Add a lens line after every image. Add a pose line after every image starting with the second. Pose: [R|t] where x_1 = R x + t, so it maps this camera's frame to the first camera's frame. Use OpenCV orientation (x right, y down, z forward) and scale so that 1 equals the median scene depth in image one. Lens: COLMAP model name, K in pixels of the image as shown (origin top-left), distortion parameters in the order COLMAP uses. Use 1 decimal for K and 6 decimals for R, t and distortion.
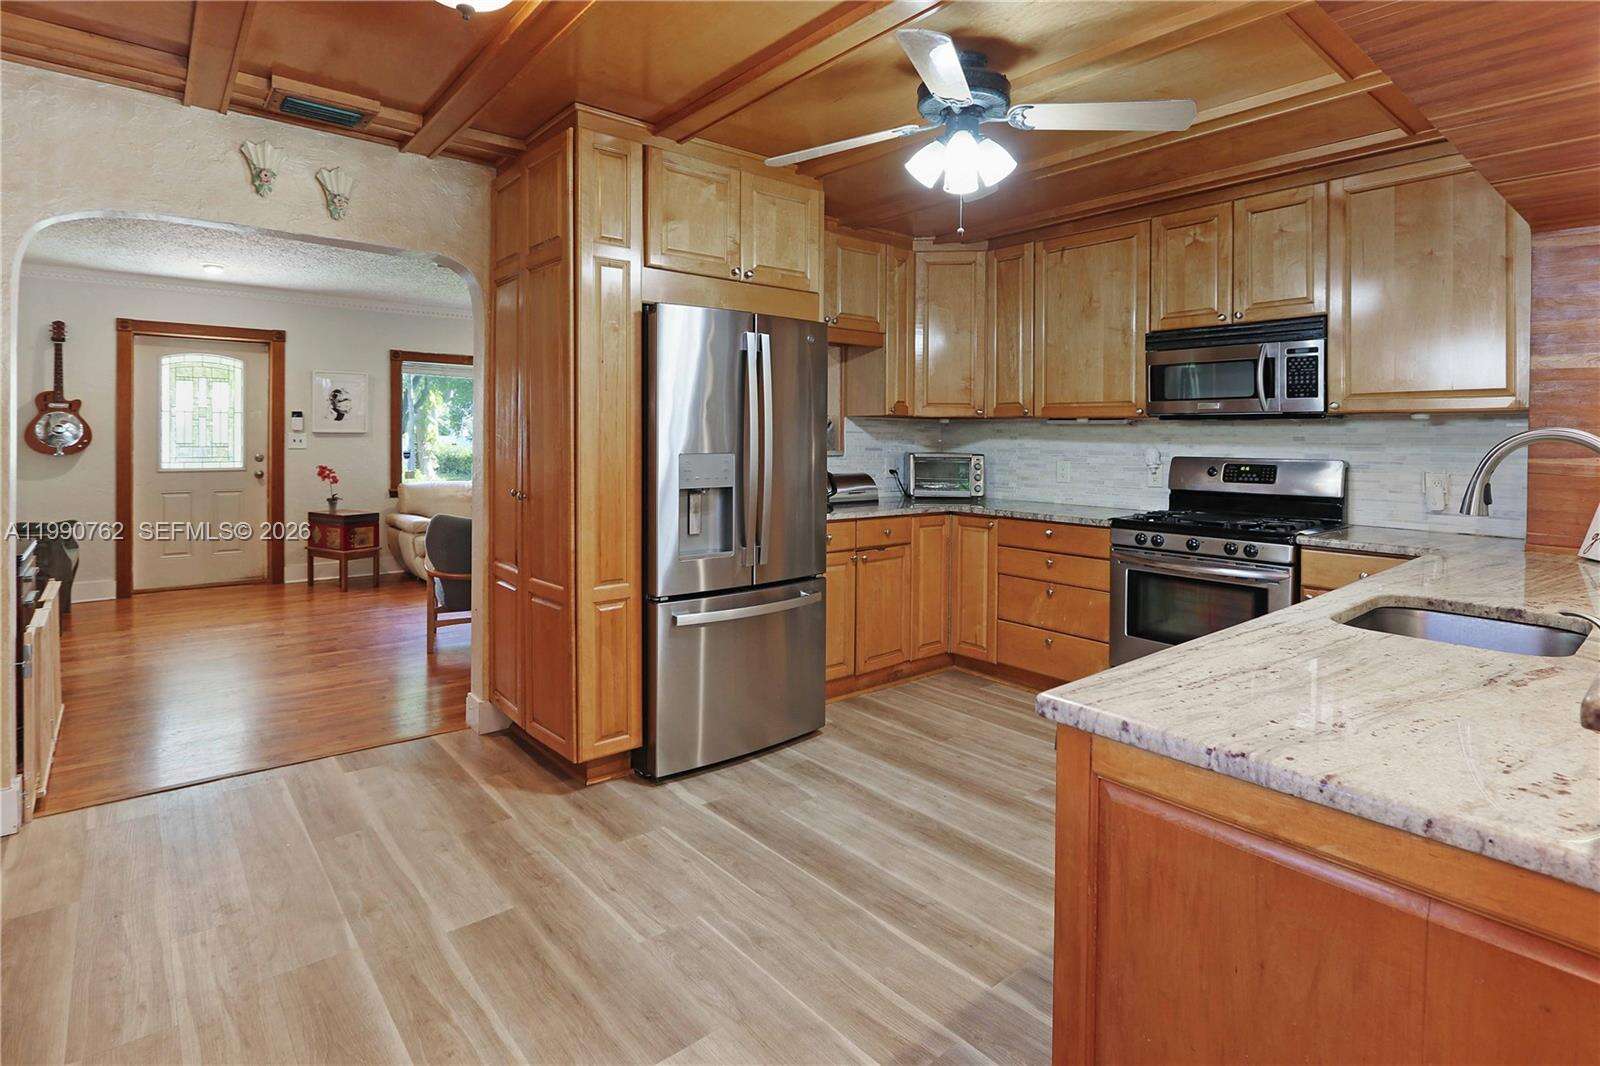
lens RADIAL K [[800.7, 0, 797.4], [0, 800.7, 446.8], [0, 0, 1]] dist [-0.022687, 0.006654]
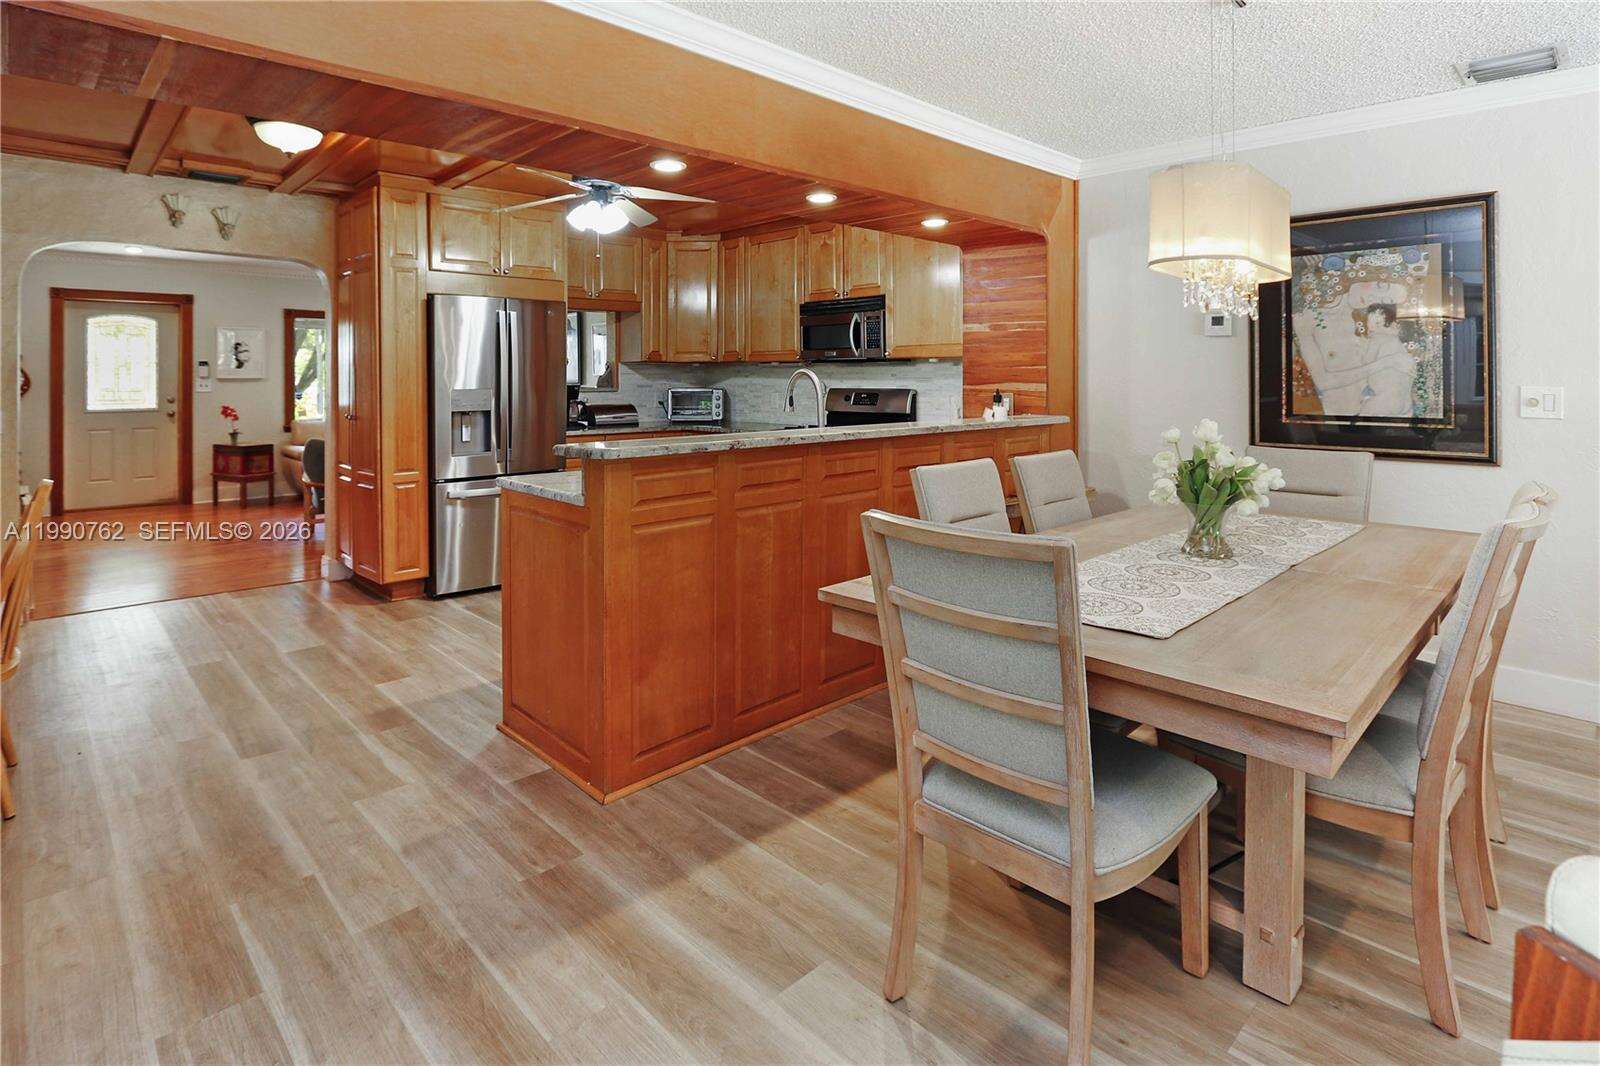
lens RADIAL K [[800.7, 0, 772.0], [0, 800.7, 373.8], [0, 0, 1]] dist [-0.022687, 0.006654]
pose [[0.998330, -0.012071, 0.056489, 0.171051], [0.012889, 0.999817, -0.014134, 0.002622], [-0.056308, 0.014839, 0.998303, -0.260867]]
